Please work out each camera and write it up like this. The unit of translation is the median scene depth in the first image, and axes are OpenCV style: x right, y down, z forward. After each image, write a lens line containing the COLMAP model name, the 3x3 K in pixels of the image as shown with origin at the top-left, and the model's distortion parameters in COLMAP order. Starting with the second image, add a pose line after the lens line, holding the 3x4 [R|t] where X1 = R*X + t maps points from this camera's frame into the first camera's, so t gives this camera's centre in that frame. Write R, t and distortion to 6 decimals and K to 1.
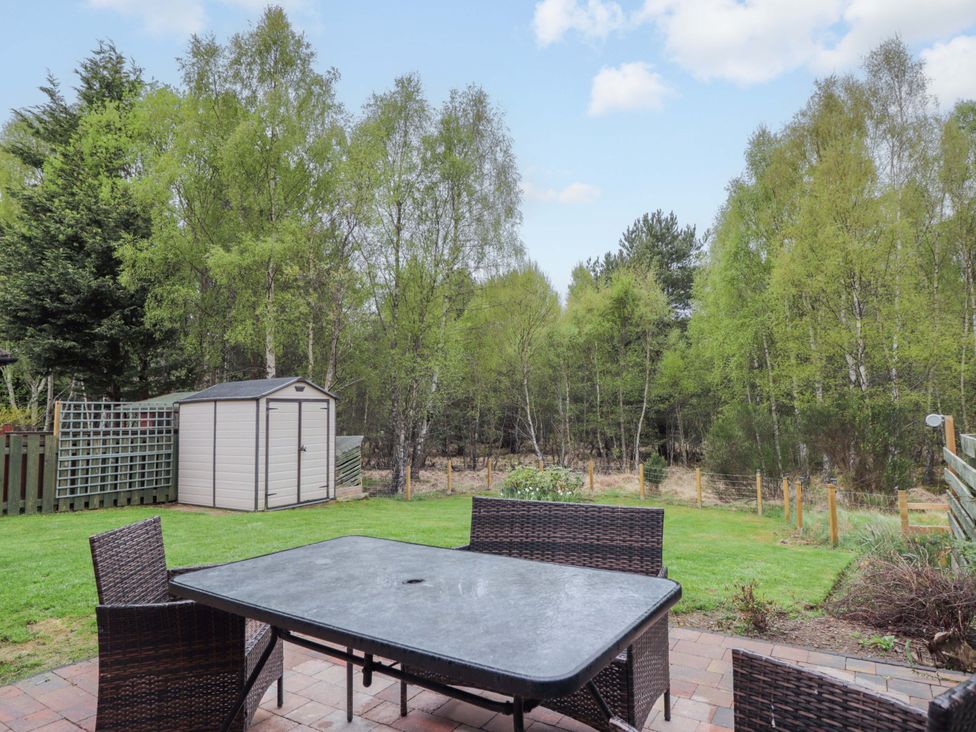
lens RADIAL K [[591.4, 0, 509.5], [0, 591.4, 360.2], [0, 0, 1]] dist [0.006054, 0.004071]
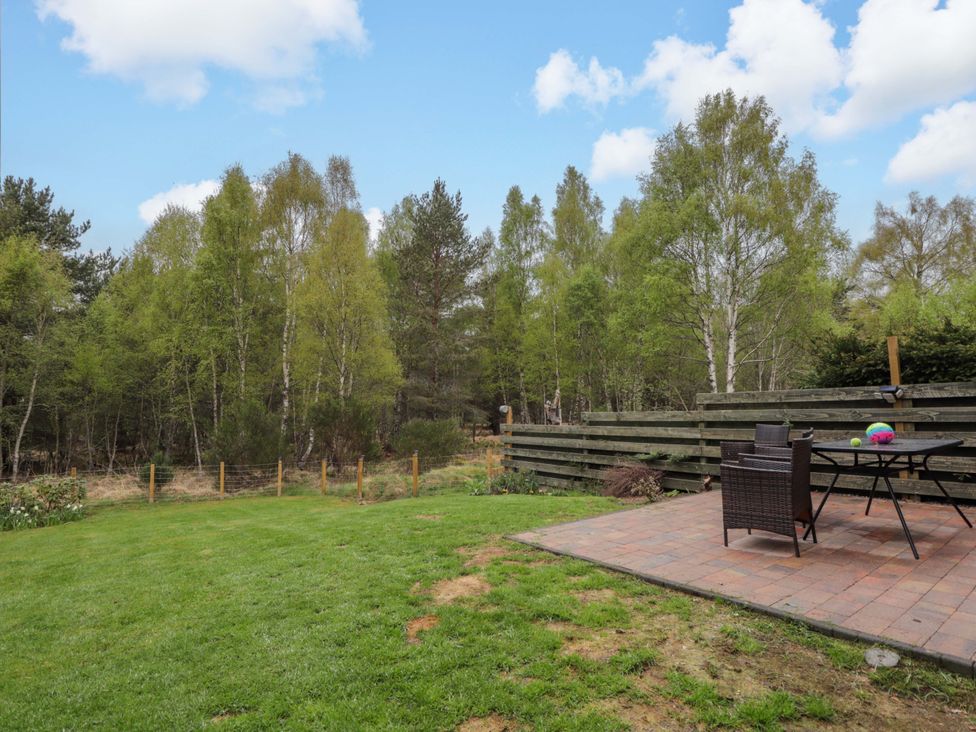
lens RADIAL K [[514.3, 0, 479.5], [0, 514.3, 364.8], [0, 0, 1]] dist [-0.004323, -0.007154]
pose [[0.346806, 0.094080, 0.933206, -0.350867], [-0.074612, 0.994571, -0.072539, 0.037129], [-0.934964, -0.044471, 0.351943, 0.228988]]
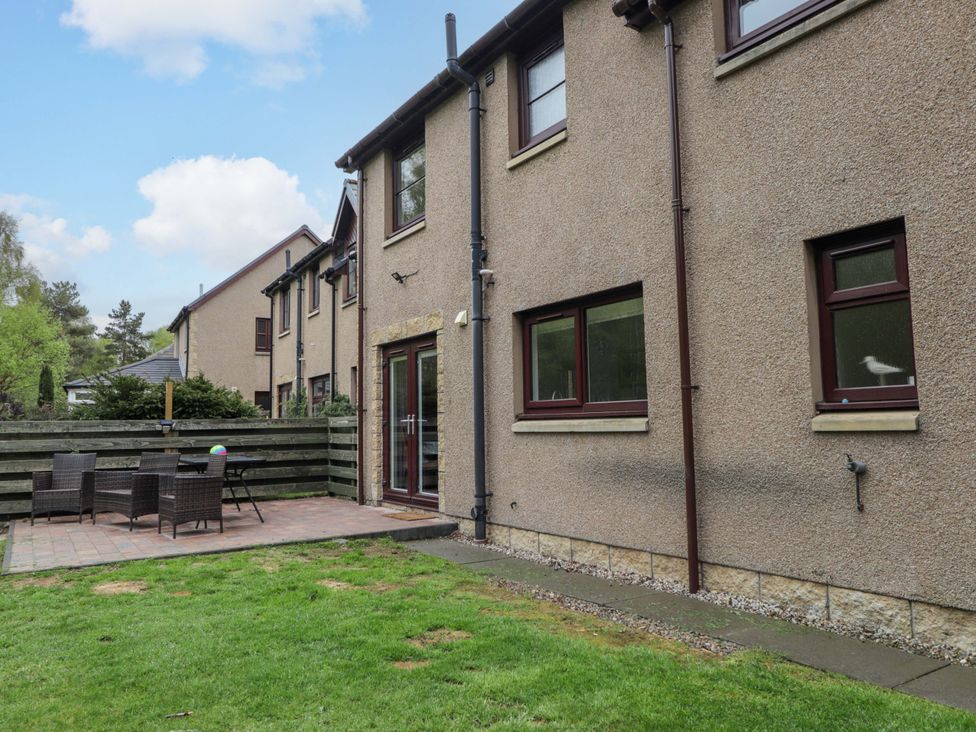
lens RADIAL K [[713.2, 0, 483.1], [0, 713.2, 363.8], [0, 0, 1]] dist [0.011078, -0.004264]
pose [[-0.919918, 0.070129, 0.385789, -0.418389], [-0.001942, 0.983050, -0.183330, 0.066648], [-0.392107, -0.169397, -0.904188, 0.513560]]
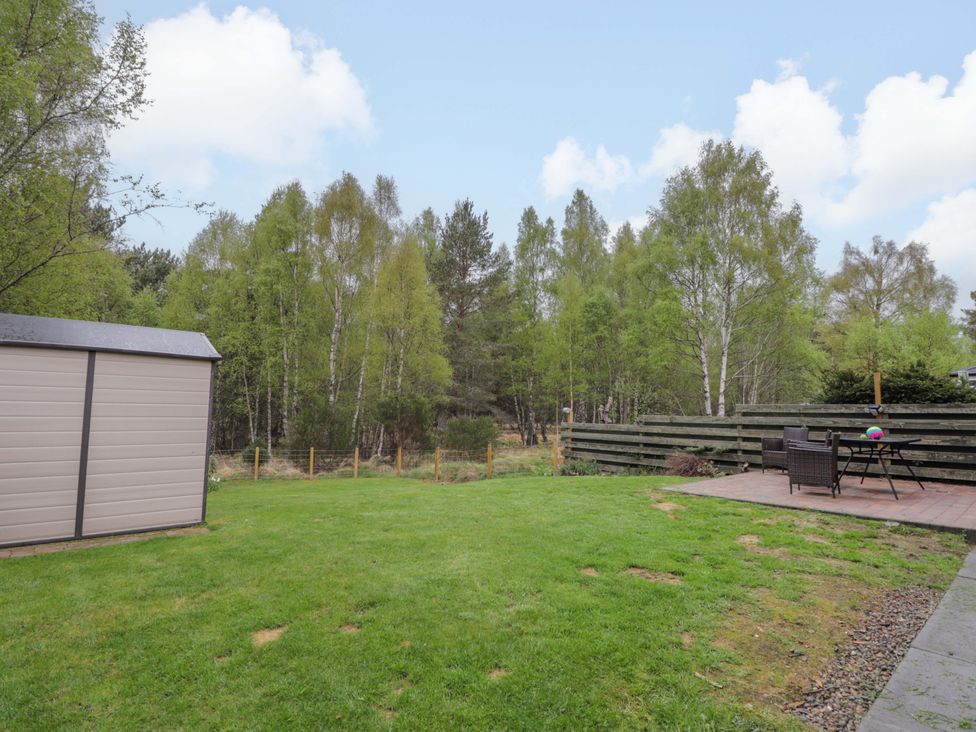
lens RADIAL K [[514.3, 0, 479.6], [0, 514.3, 366.1], [0, 0, 1]] dist [-0.004323, -0.007154]
pose [[0.283915, 0.104181, 0.953173, -0.537145], [-0.109501, 0.991099, -0.075710, 0.049695], [-0.952576, -0.082879, 0.292796, 0.318653]]
